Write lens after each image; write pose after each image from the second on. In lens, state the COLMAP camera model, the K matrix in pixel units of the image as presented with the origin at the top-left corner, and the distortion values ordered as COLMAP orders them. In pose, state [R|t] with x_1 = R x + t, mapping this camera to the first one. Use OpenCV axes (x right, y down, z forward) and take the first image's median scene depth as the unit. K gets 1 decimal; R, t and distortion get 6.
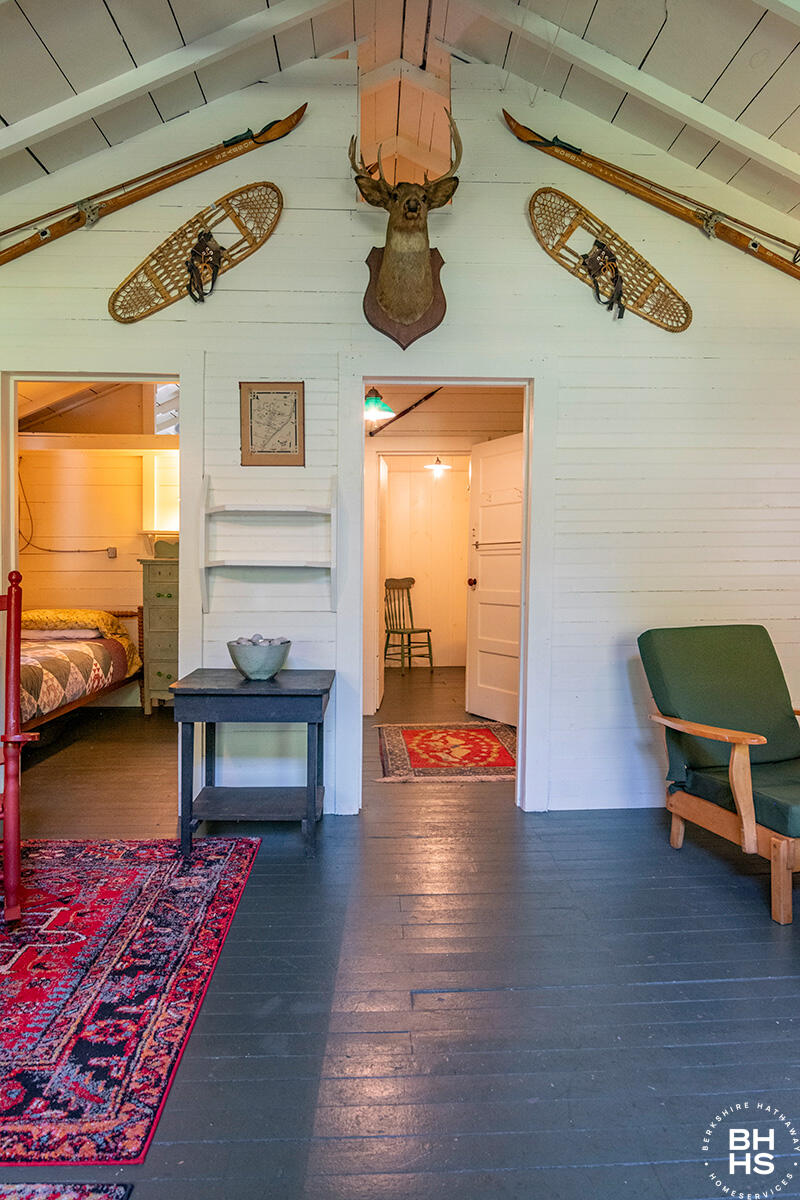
lens RADIAL K [[714.6, 0, 400.0], [0, 714.6, 600.0], [0, 0, 1]] dist [-0.018266, -0.003889]
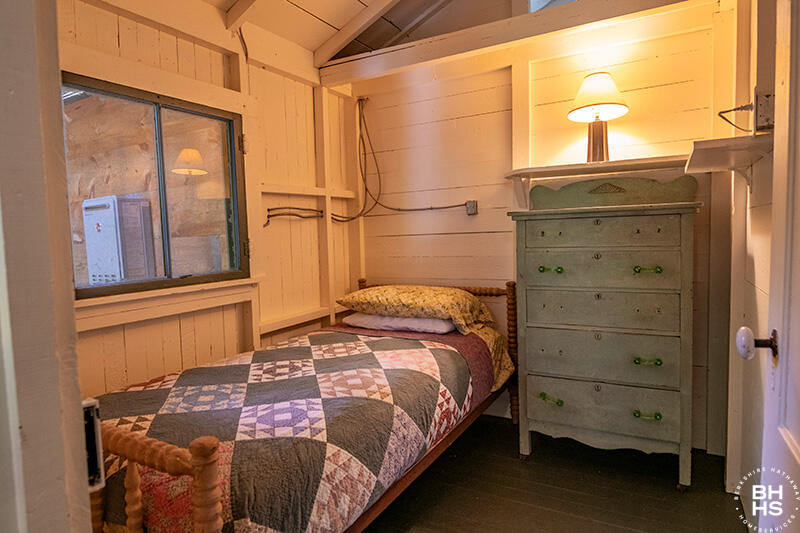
lens RADIAL K [[476.4, 0, 388.5], [0, 476.4, 263.5], [0, 0, 1]] dist [-0.018266, -0.003889]
pose [[0.840981, 0.000934, -0.541063, -0.384893], [0.015410, 0.999552, 0.025677, -0.041024], [0.540845, -0.029932, 0.840590, 0.986120]]
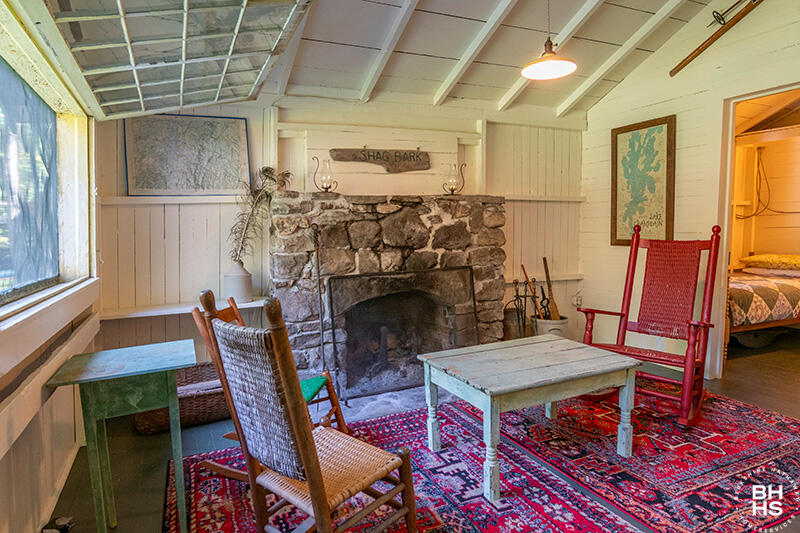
lens RADIAL K [[476.4, 0, 388.5], [0, 476.4, 263.5], [0, 0, 1]] dist [-0.018266, -0.003889]
pose [[0.353122, 0.062389, -0.933495, 0.173972], [-0.032893, 0.997985, 0.054256, 0.010124], [0.934999, 0.011547, 0.354463, -0.065454]]
